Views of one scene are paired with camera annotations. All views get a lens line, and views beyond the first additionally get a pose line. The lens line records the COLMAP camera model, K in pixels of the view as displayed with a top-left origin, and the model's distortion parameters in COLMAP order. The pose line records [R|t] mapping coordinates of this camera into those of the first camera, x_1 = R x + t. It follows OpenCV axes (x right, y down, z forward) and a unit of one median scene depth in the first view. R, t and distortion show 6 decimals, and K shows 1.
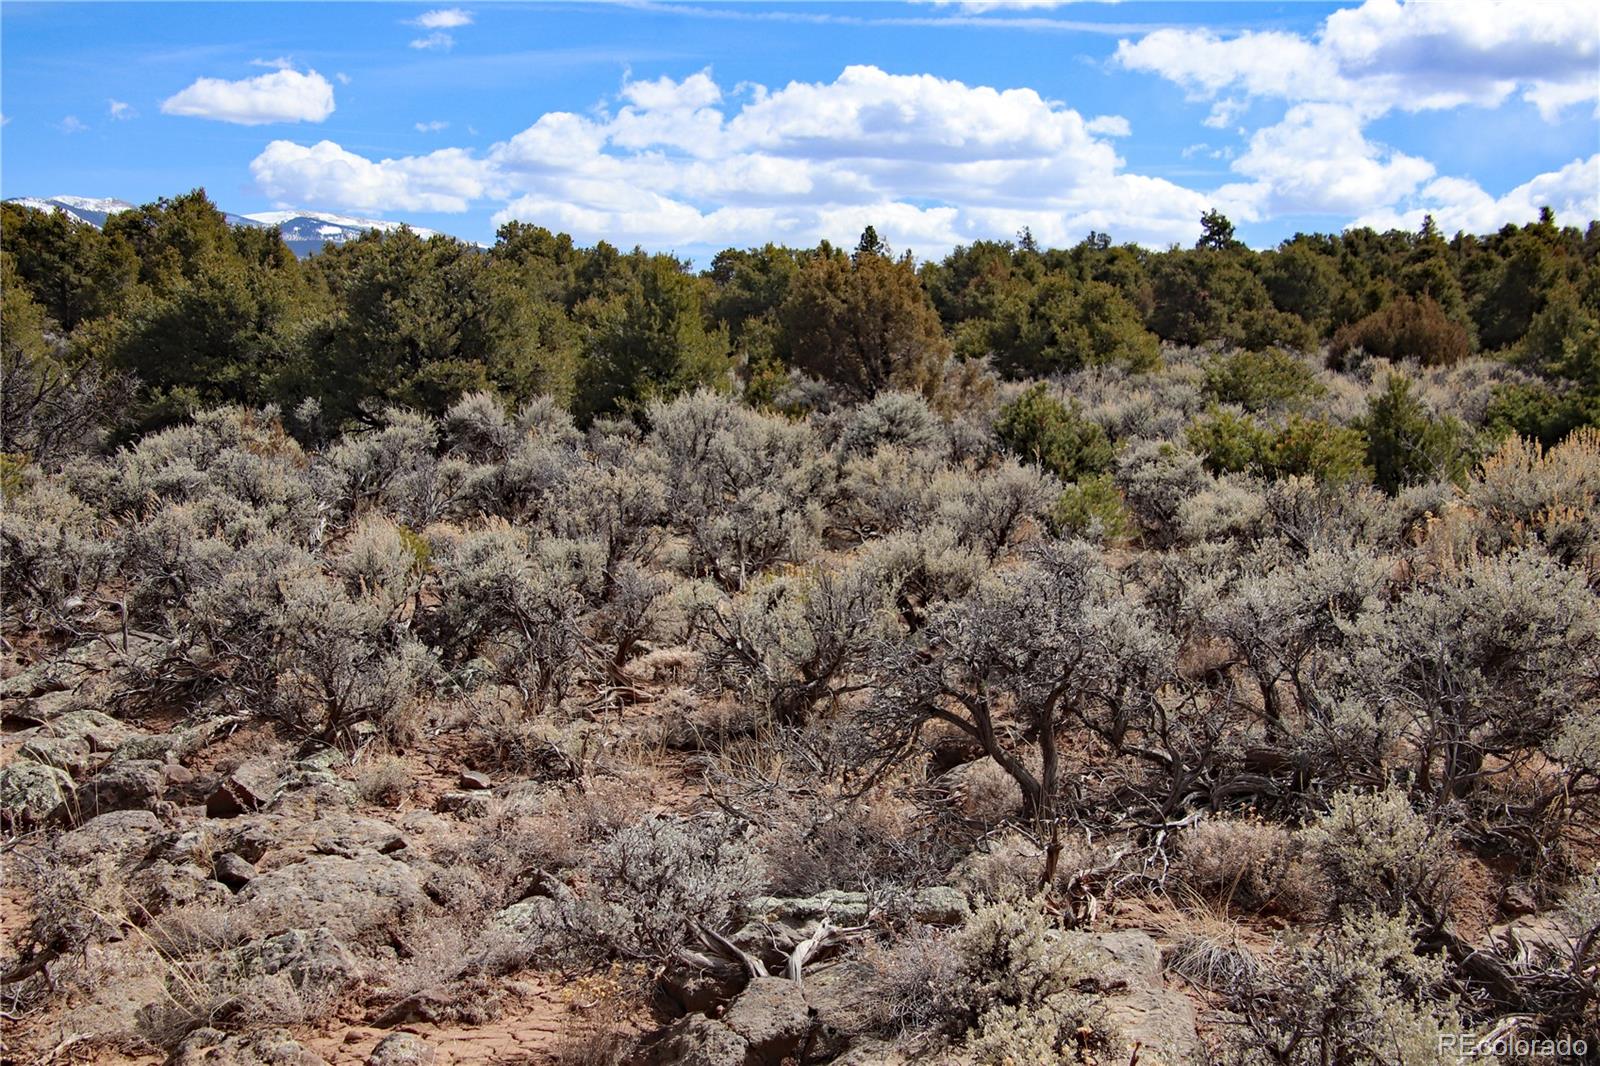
lens RADIAL K [[2435.6, 0, 801.6], [0, 2435.6, 531.6], [0, 0, 1]] dist [0.348058, 0.000000]
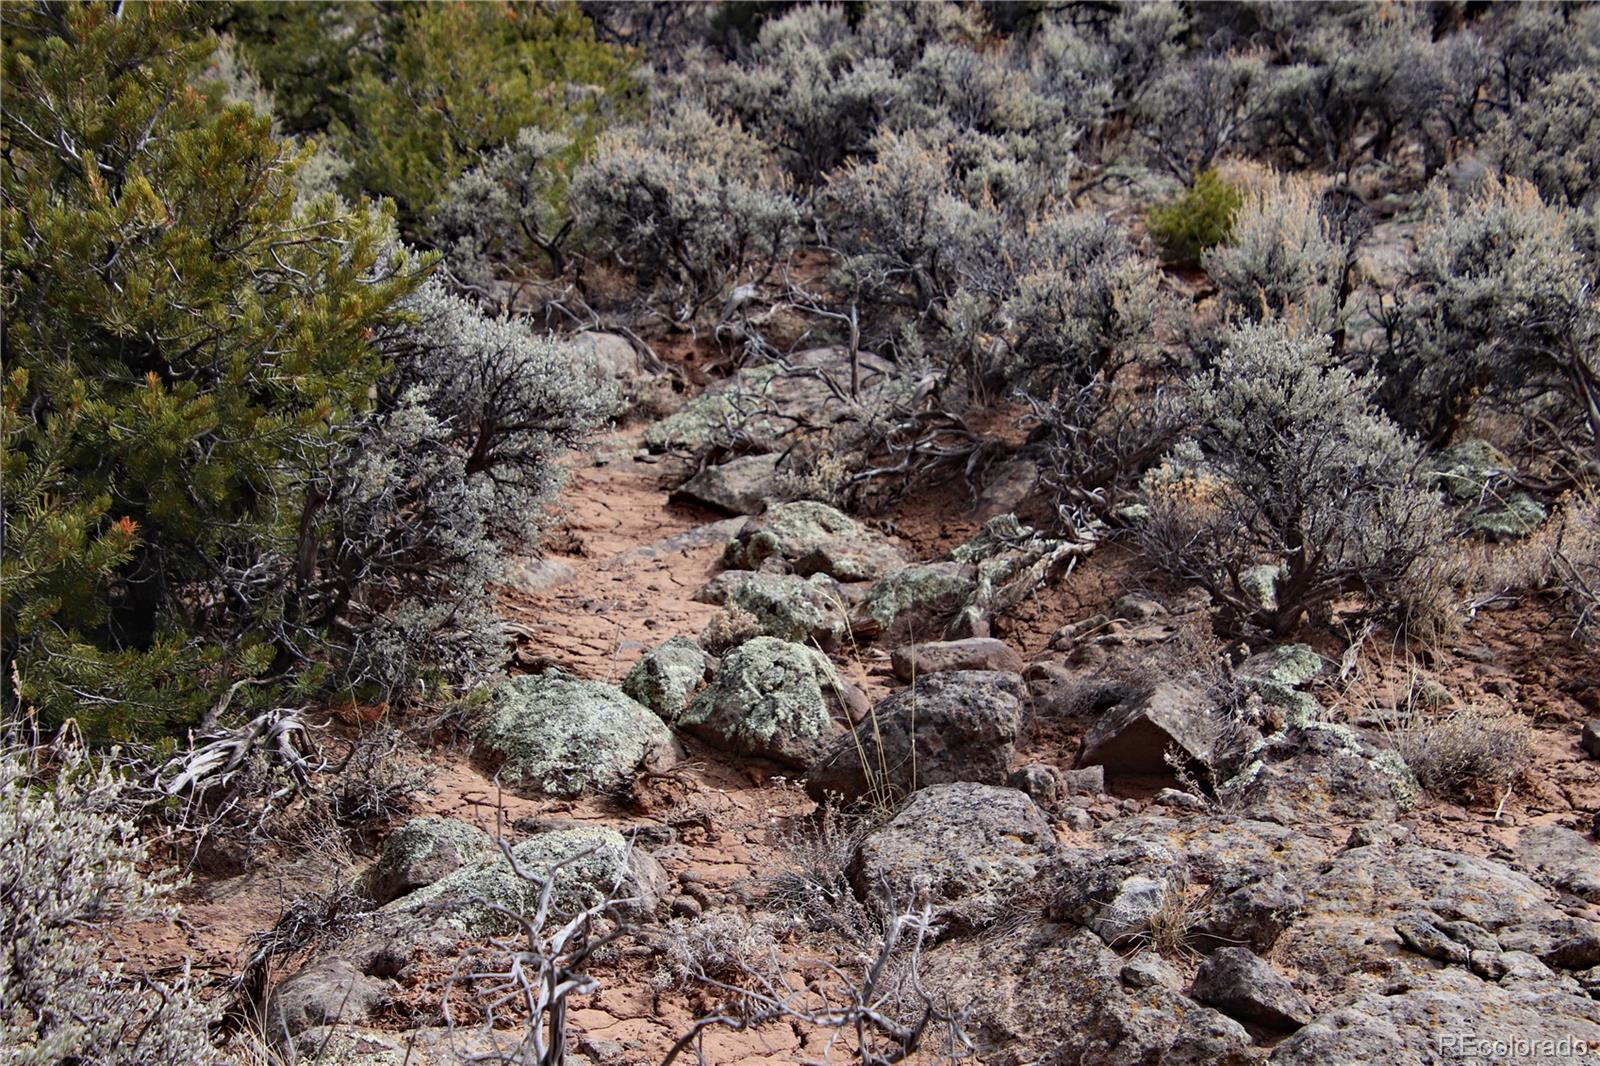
lens RADIAL K [[3124.8, 0, 797.1], [0, 3124.8, 536.5], [0, 0, 1]] dist [0.564858, 0.000000]
pose [[0.974064, 0.046010, -0.221546, -0.130128], [-0.018078, 0.991803, 0.126490, -0.016501], [0.225550, -0.119204, 0.966911, 0.293714]]
